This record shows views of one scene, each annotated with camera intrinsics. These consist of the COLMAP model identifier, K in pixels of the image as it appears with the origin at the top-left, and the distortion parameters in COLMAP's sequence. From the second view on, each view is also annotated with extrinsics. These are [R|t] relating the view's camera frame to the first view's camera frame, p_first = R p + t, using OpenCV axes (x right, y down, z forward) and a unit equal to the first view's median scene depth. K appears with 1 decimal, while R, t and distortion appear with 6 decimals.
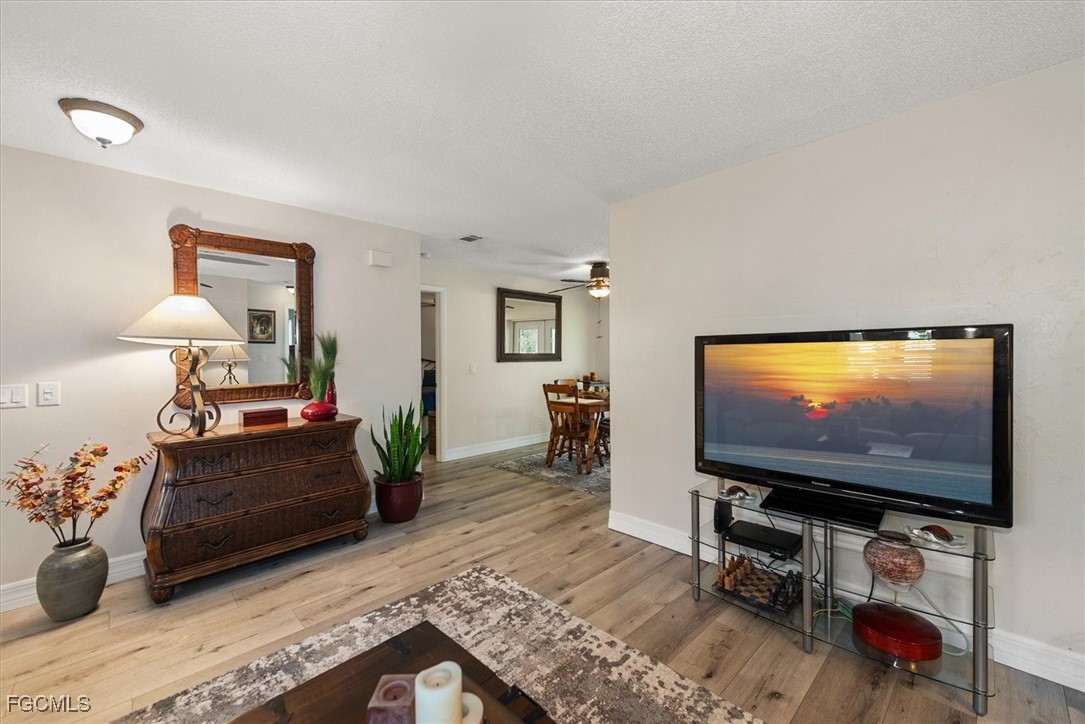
lens RADIAL K [[445.1, 0, 543.4], [0, 445.1, 367.7], [0, 0, 1]] dist [0.013624, -0.000311]
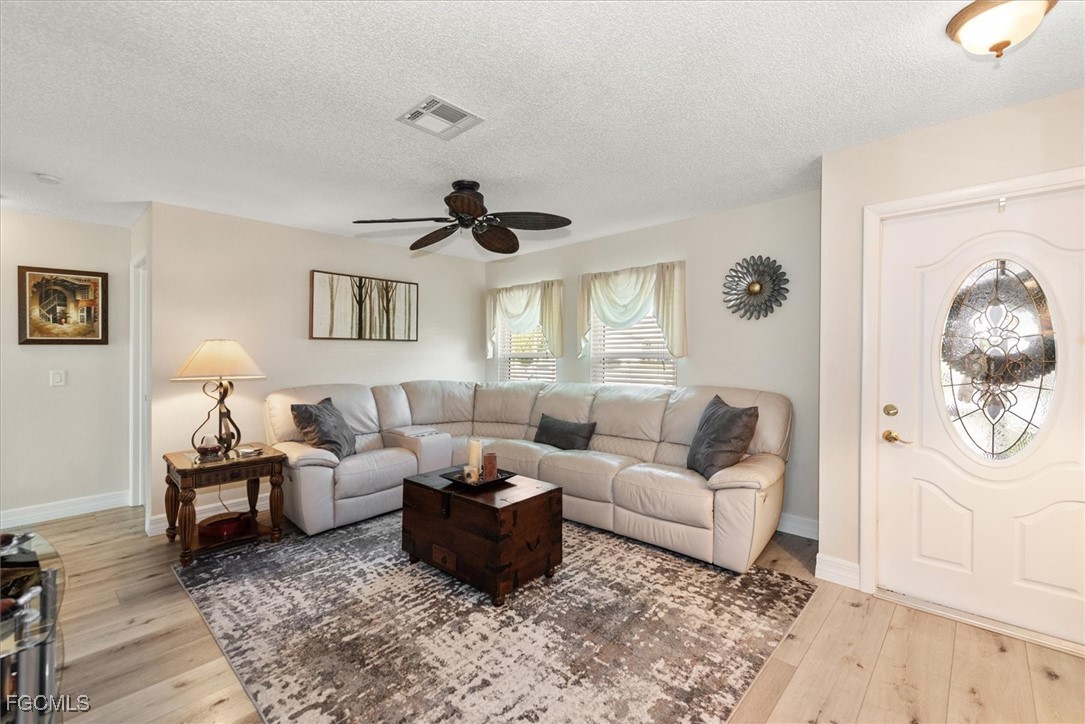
lens RADIAL K [[464.9, 0, 524.3], [0, 464.9, 353.9], [0, 0, 1]] dist [0.011385, -0.000329]
pose [[-0.999770, 0.016258, -0.013965, -0.192860], [0.015896, 0.999544, 0.025658, -0.031612], [0.014376, 0.025431, -0.999573, 1.504512]]
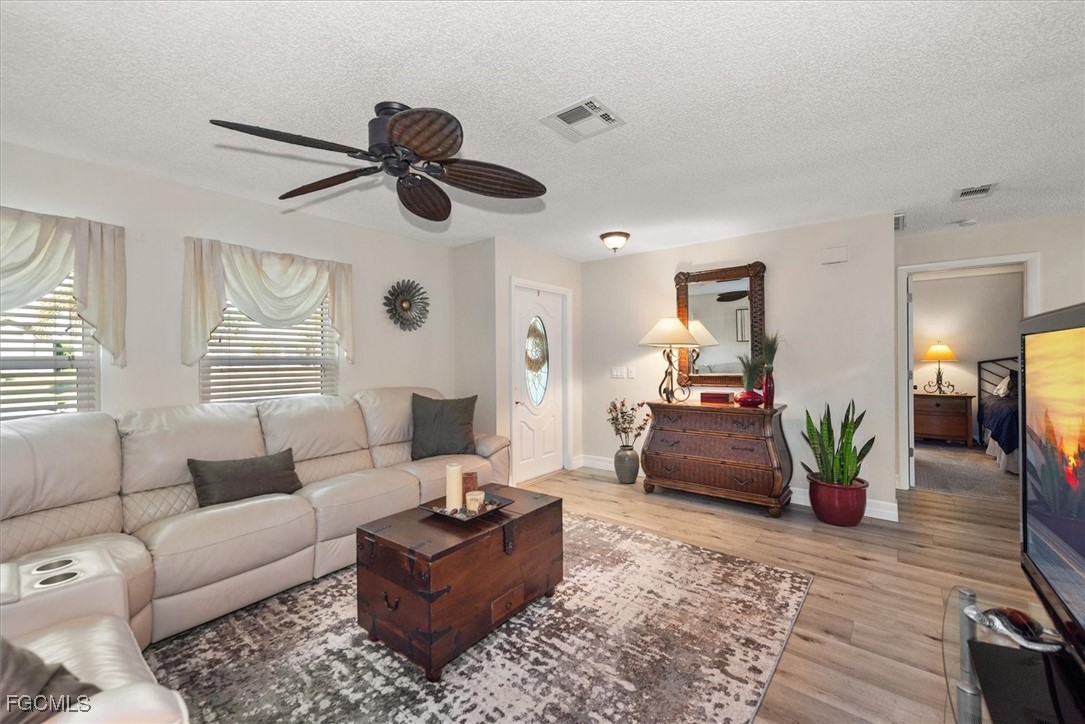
lens RADIAL K [[445.1, 0, 543.4], [0, 445.1, 367.7], [0, 0, 1]] dist [0.013624, -0.000311]
pose [[0.110498, 0.032664, -0.993340, 0.842833], [-0.022915, 0.999278, 0.030310, -0.015202], [0.993612, 0.019414, 0.111166, 0.385403]]
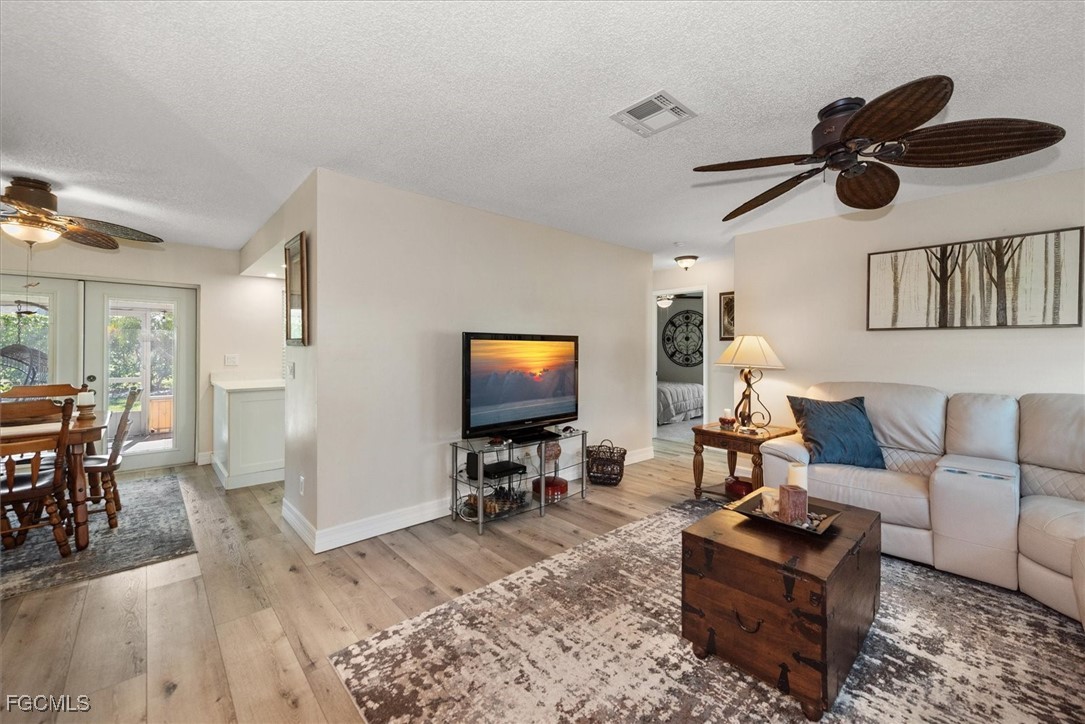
lens RADIAL K [[424.9, 0, 554.4], [0, 424.9, 343.8], [0, 0, 1]] dist [0.009184, -0.000173]
pose [[0.030888, 0.020666, 0.999309, -0.906146], [0.023410, 0.999497, -0.021394, -0.004591], [-0.999249, 0.024055, 0.030389, 0.739309]]
